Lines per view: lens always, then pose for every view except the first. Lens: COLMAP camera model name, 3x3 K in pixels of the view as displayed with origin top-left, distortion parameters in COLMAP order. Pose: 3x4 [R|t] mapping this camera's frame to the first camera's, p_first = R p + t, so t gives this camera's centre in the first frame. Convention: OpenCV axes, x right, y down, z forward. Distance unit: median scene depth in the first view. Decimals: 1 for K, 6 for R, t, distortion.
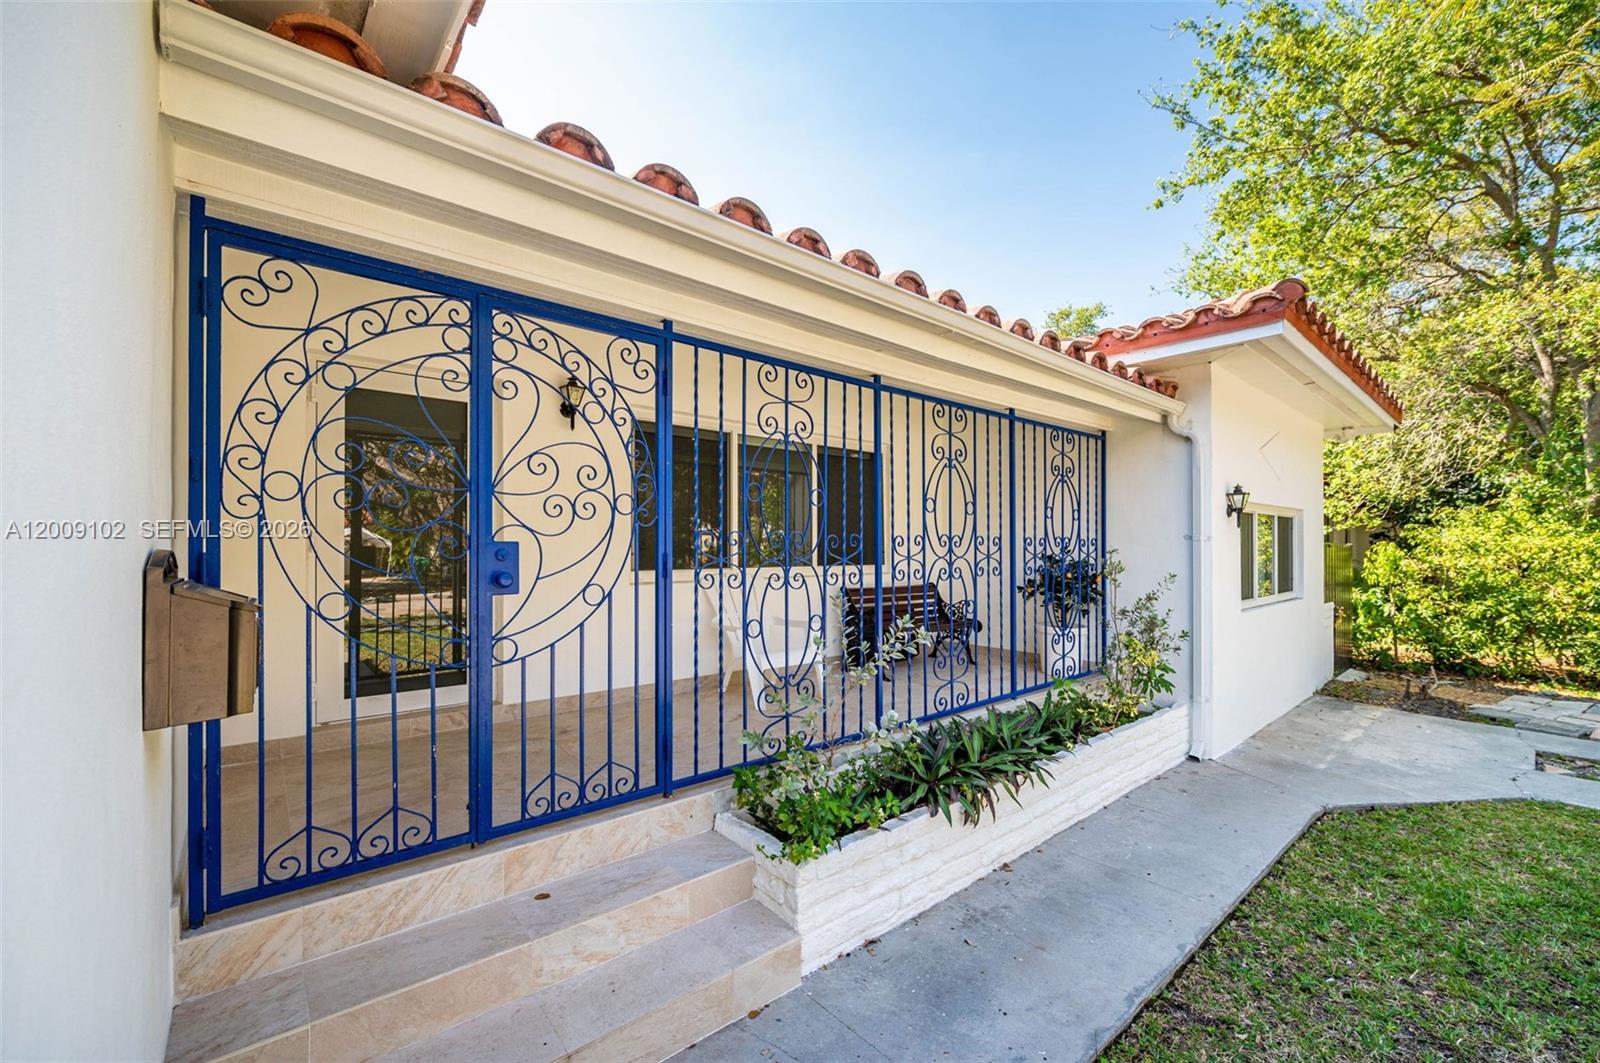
lens RADIAL K [[648.9, 0, 806.5], [0, 648.9, 551.0], [0, 0, 1]] dist [-0.003036, -0.000654]
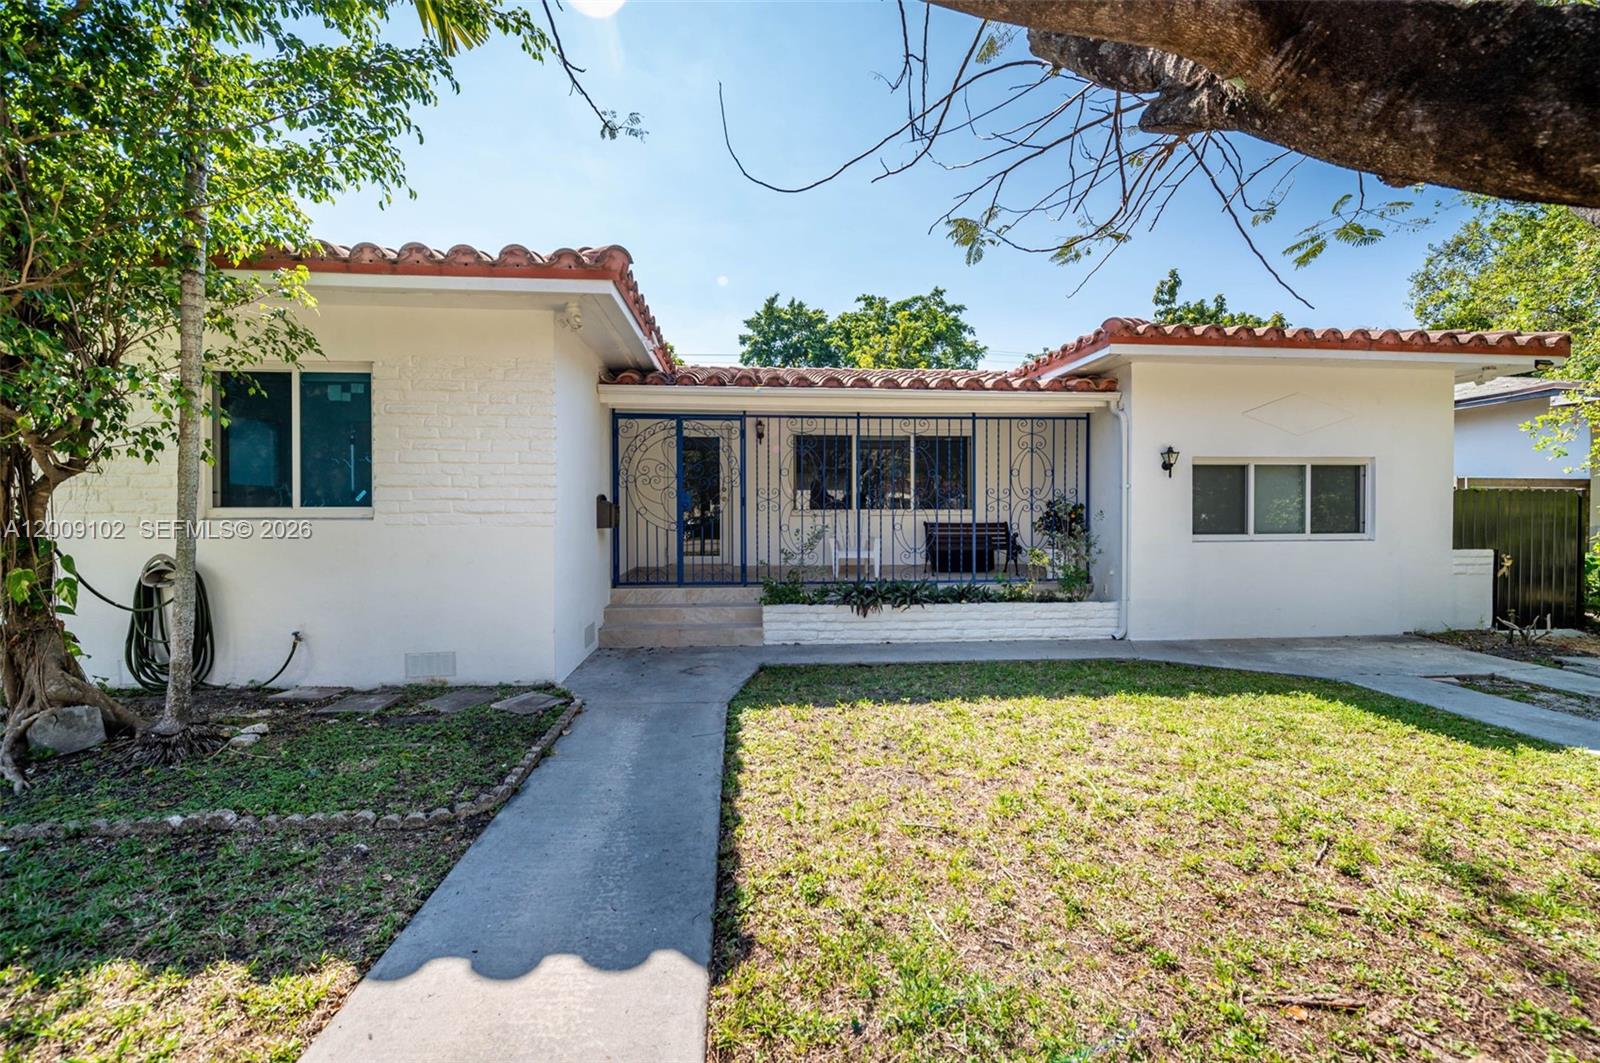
lens RADIAL K [[645.7, 0, 800.5], [0, 645.7, 521.0], [0, 0, 1]] dist [-0.003668, -0.000570]
pose [[0.817758, 0.004562, -0.575544, 0.804163], [0.000599, 0.999961, 0.008778, 0.042666], [0.575562, -0.007523, 0.817724, -0.563899]]
